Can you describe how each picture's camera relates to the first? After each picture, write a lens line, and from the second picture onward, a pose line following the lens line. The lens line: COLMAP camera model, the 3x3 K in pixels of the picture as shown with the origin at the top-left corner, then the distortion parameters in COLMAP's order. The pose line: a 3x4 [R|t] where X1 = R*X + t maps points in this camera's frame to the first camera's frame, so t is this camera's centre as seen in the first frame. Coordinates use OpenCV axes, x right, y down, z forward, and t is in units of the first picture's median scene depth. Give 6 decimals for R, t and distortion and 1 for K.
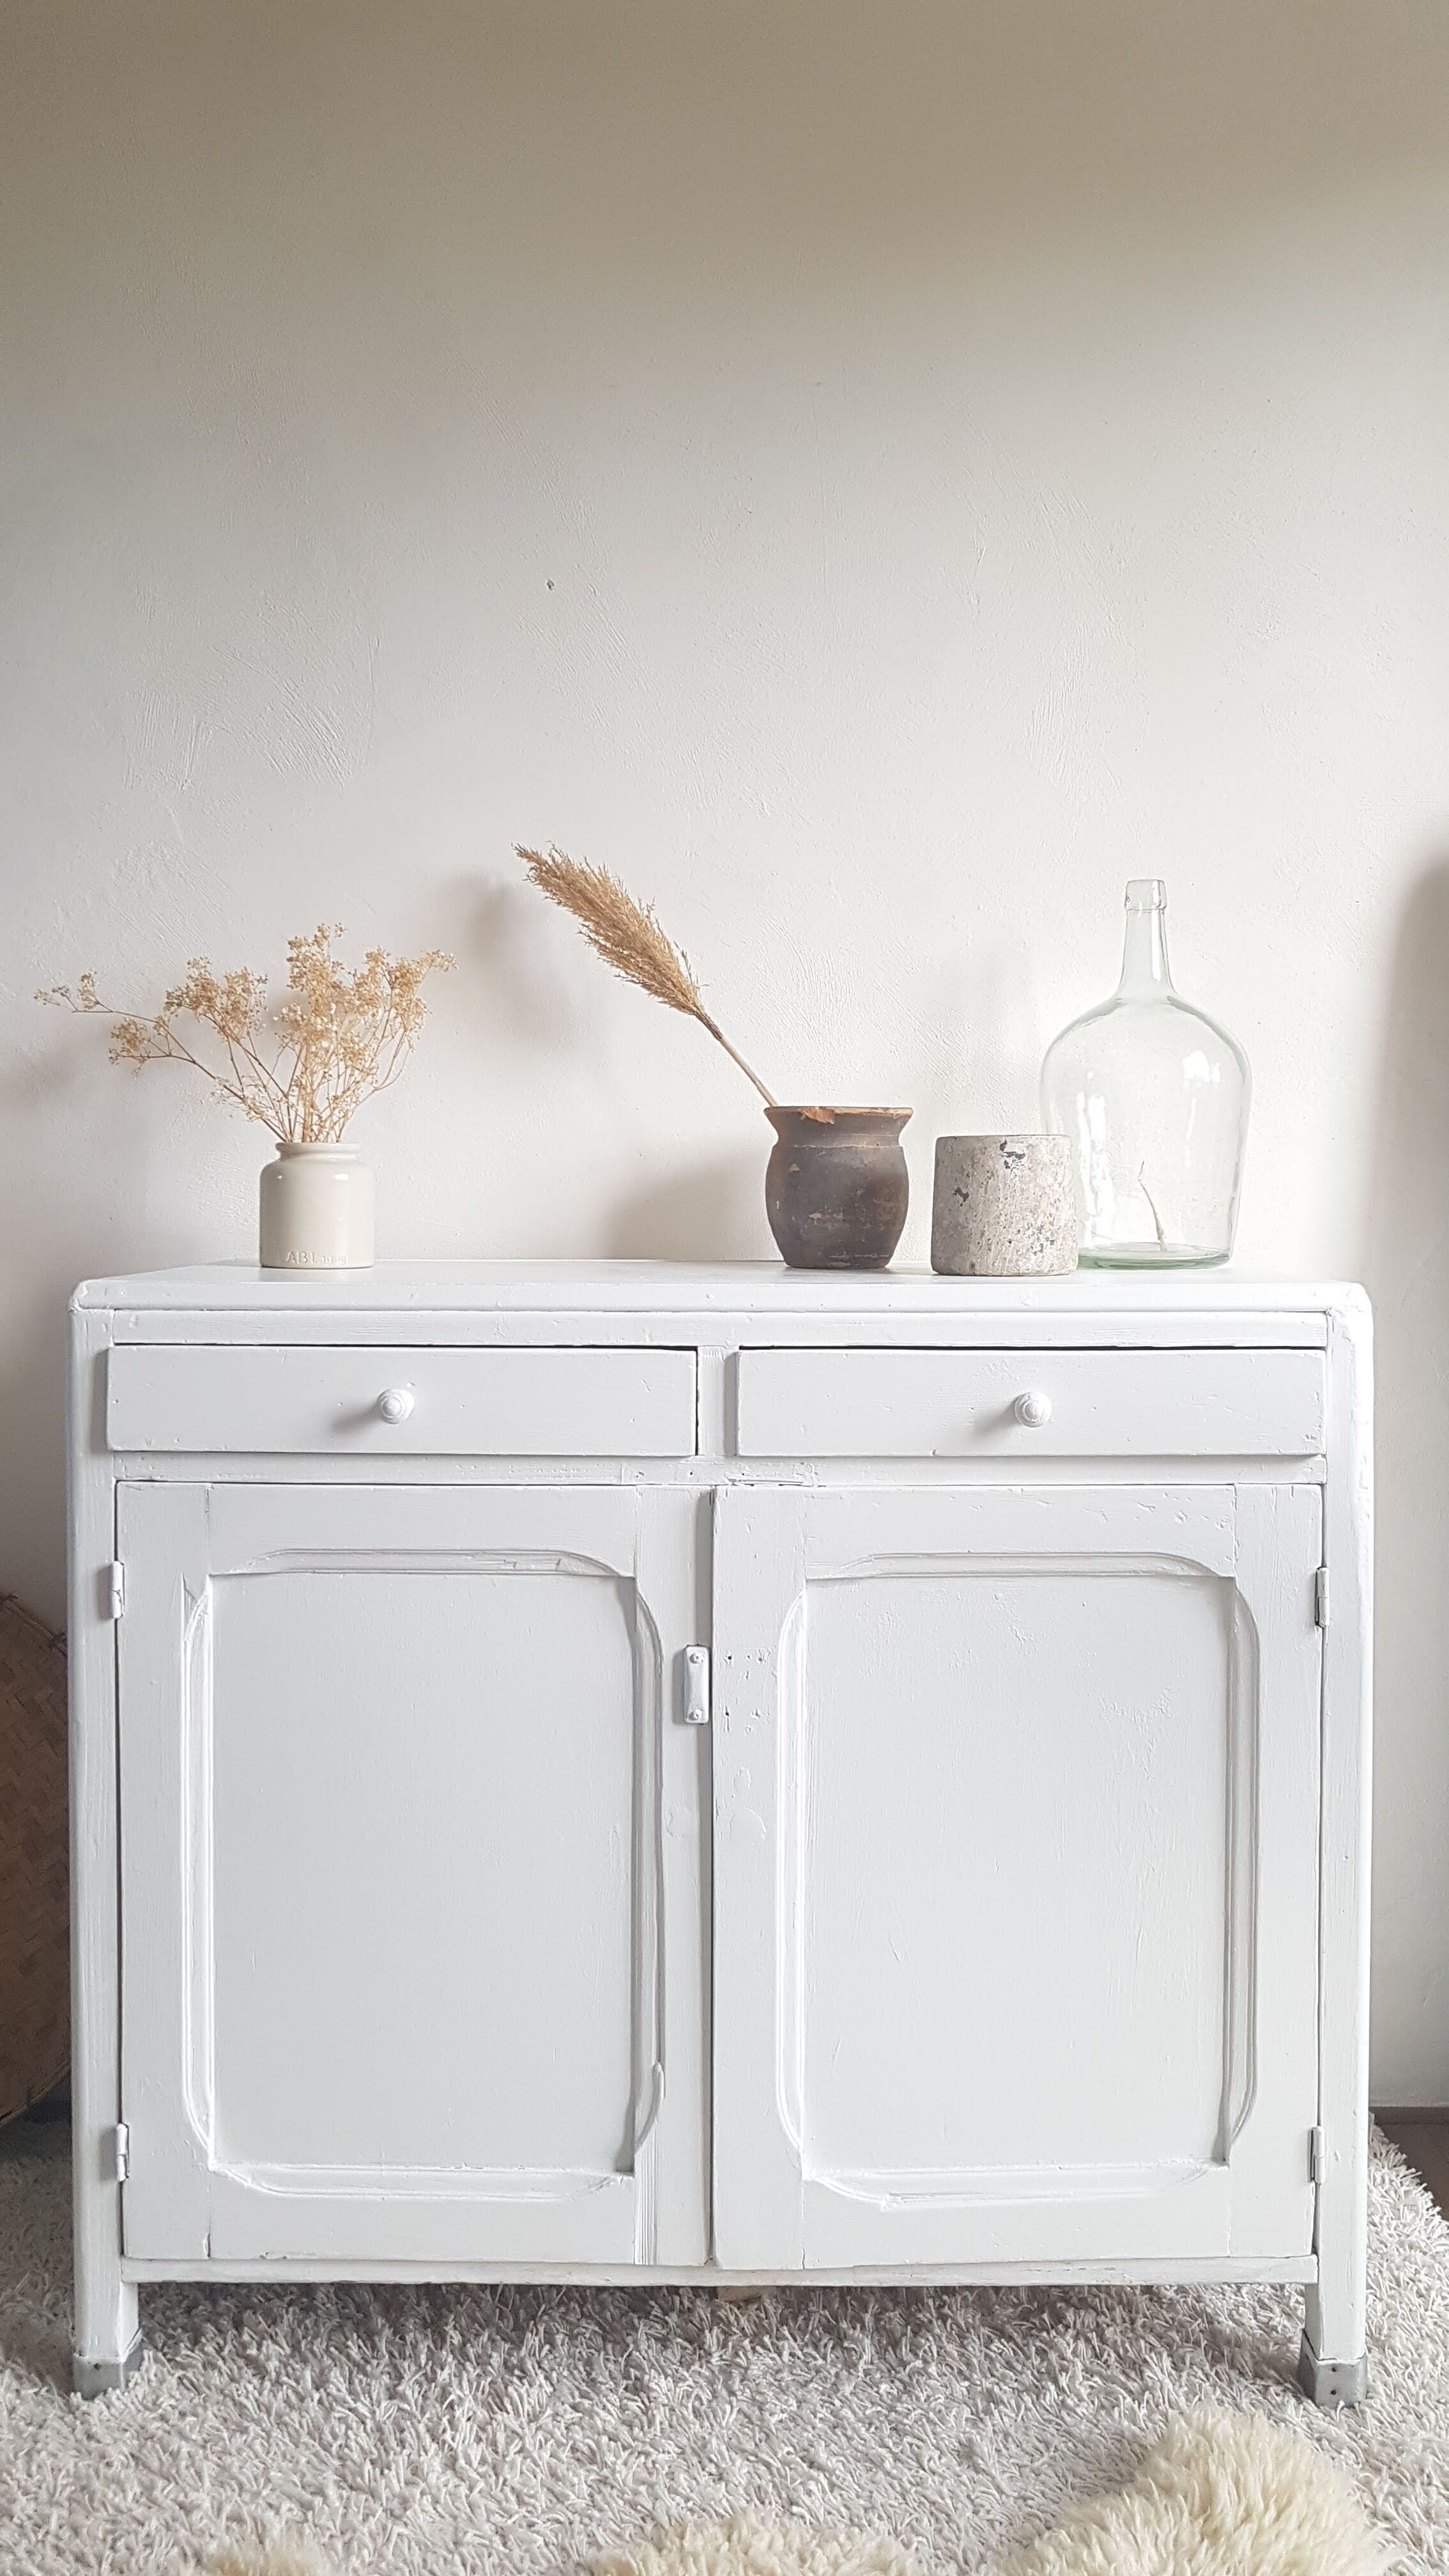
lens RADIAL K [[2054.7, 0, 771.1], [0, 2054.7, 1251.0], [0, 0, 1]] dist [-0.011894, -0.003984]
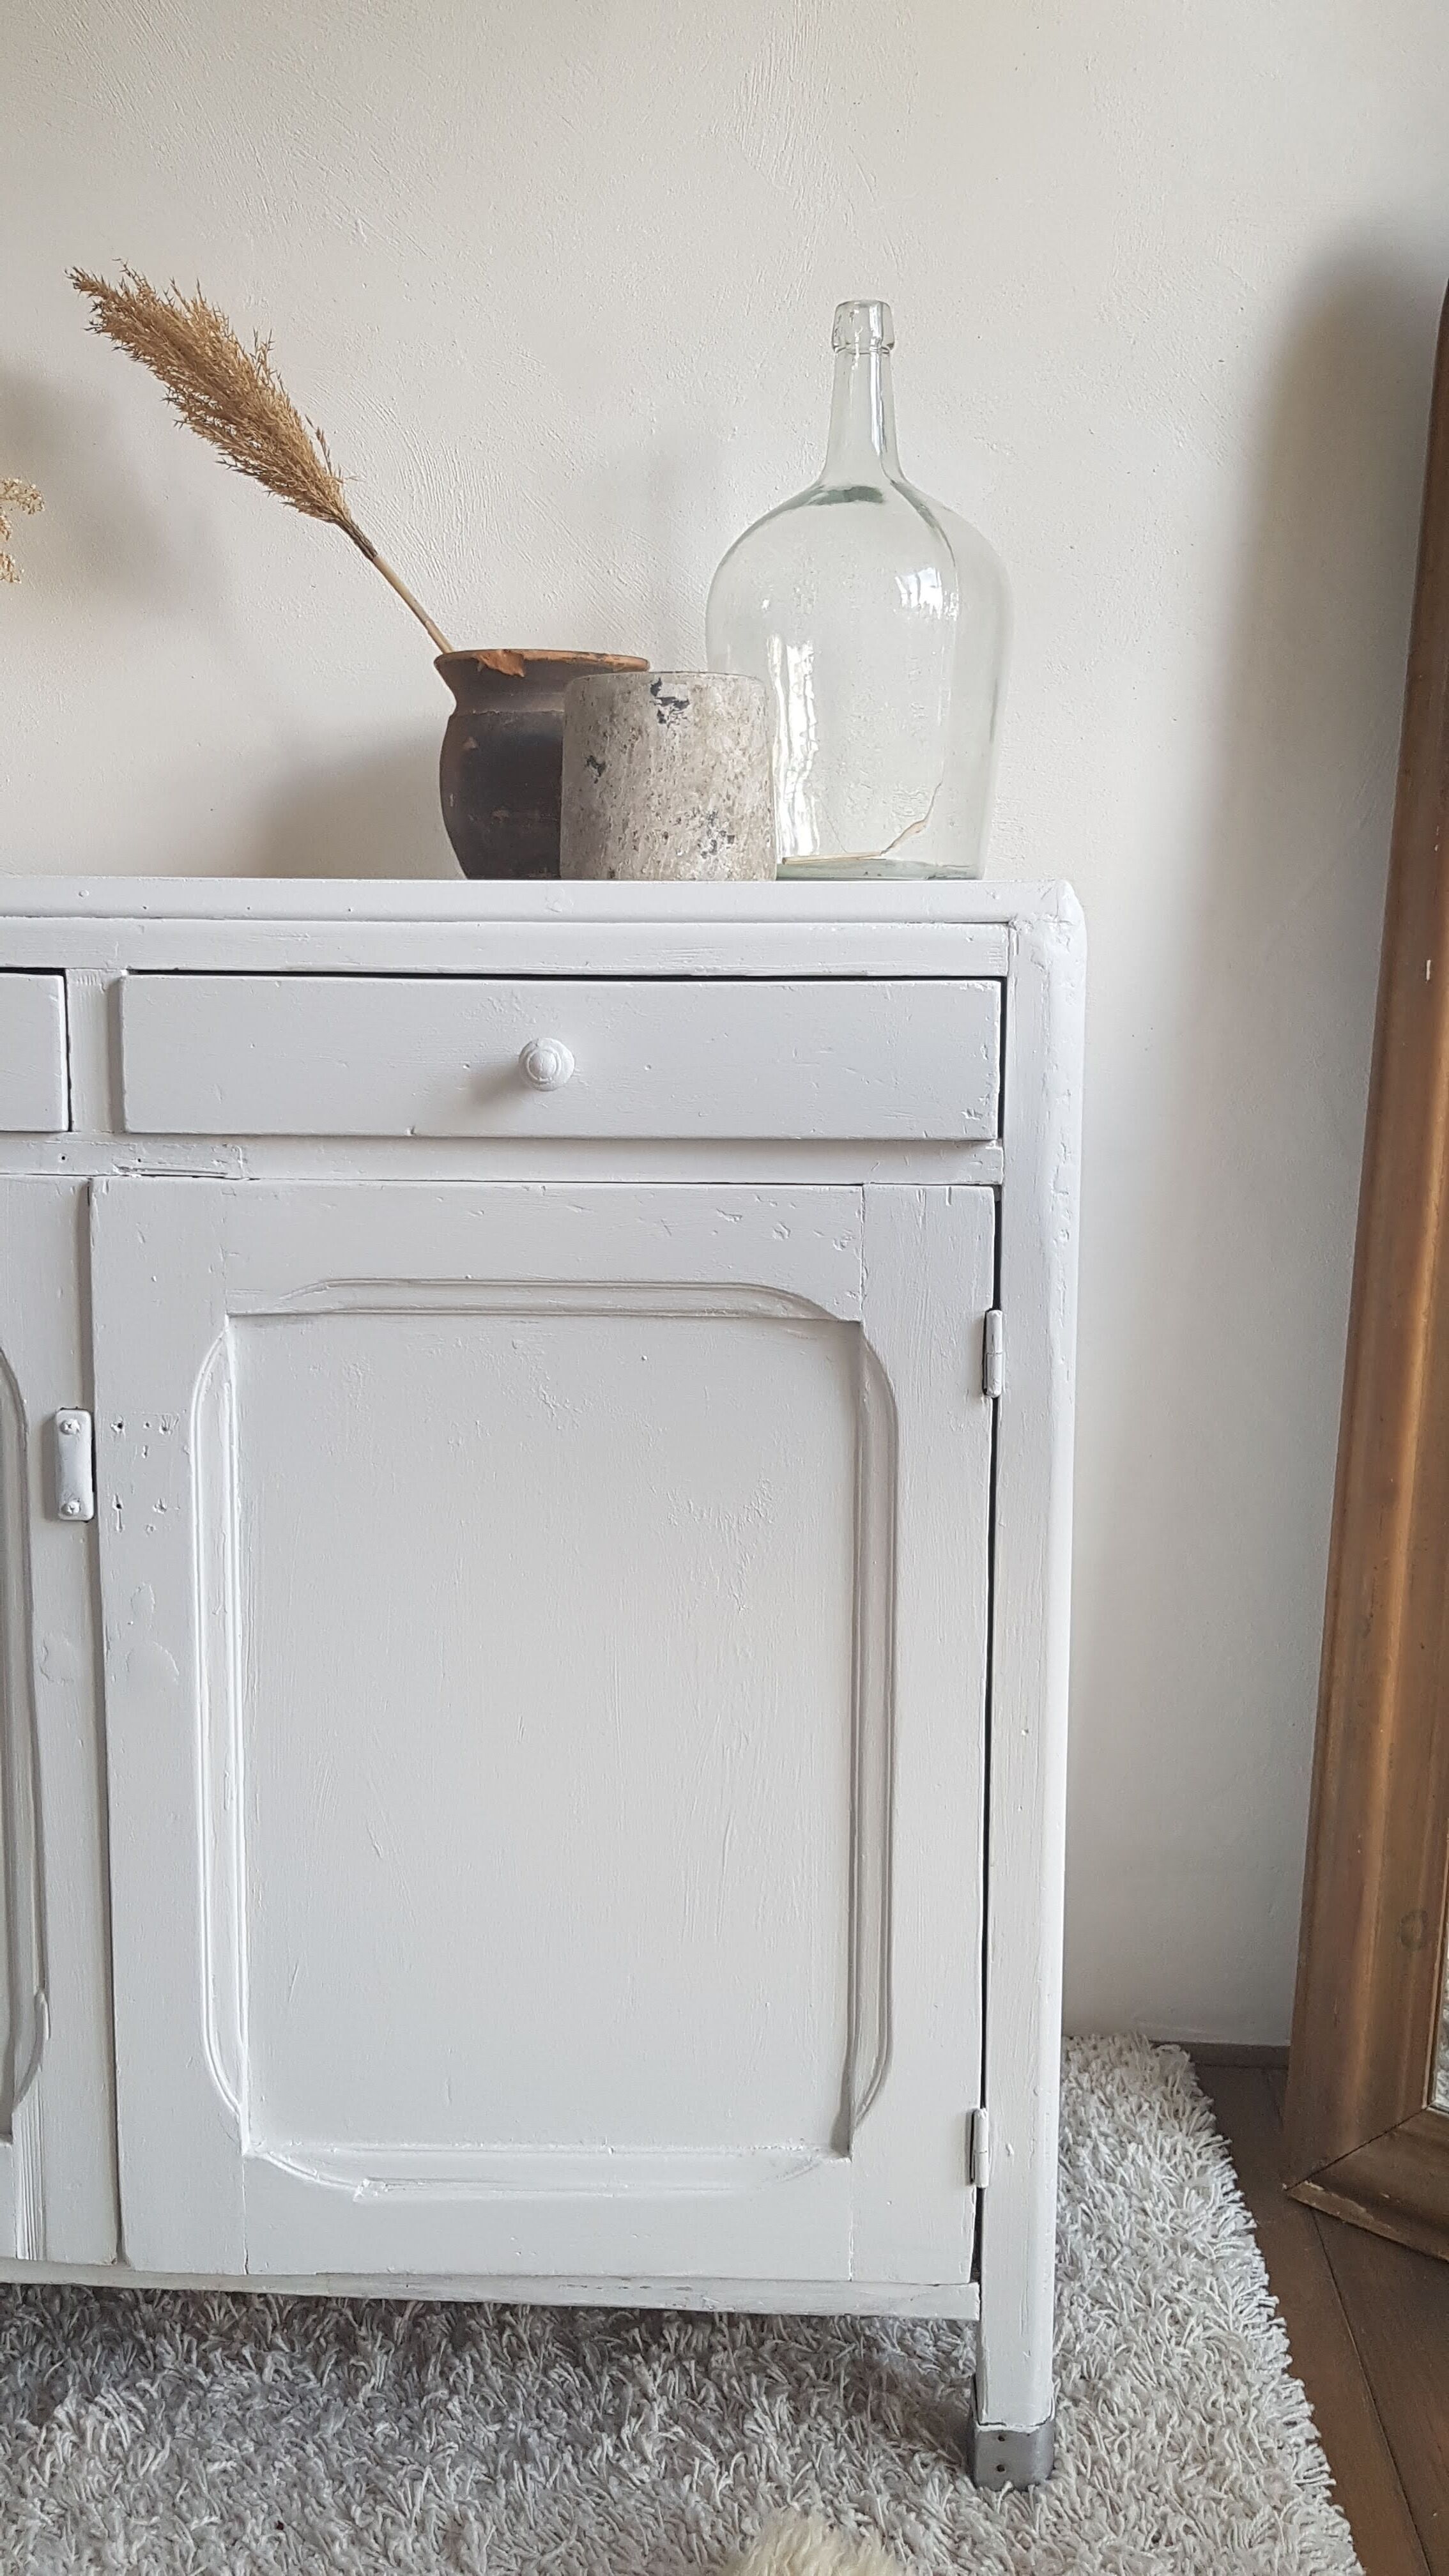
lens RADIAL K [[2221.5, 0, 742.2], [0, 2221.5, 1290.8], [0, 0, 1]] dist [0.088317, -0.165003]
pose [[0.998047, 0.014437, -0.060774, 0.229375], [-0.006887, 0.992426, 0.122653, 0.059422], [0.062084, -0.121995, 0.990587, 0.275652]]
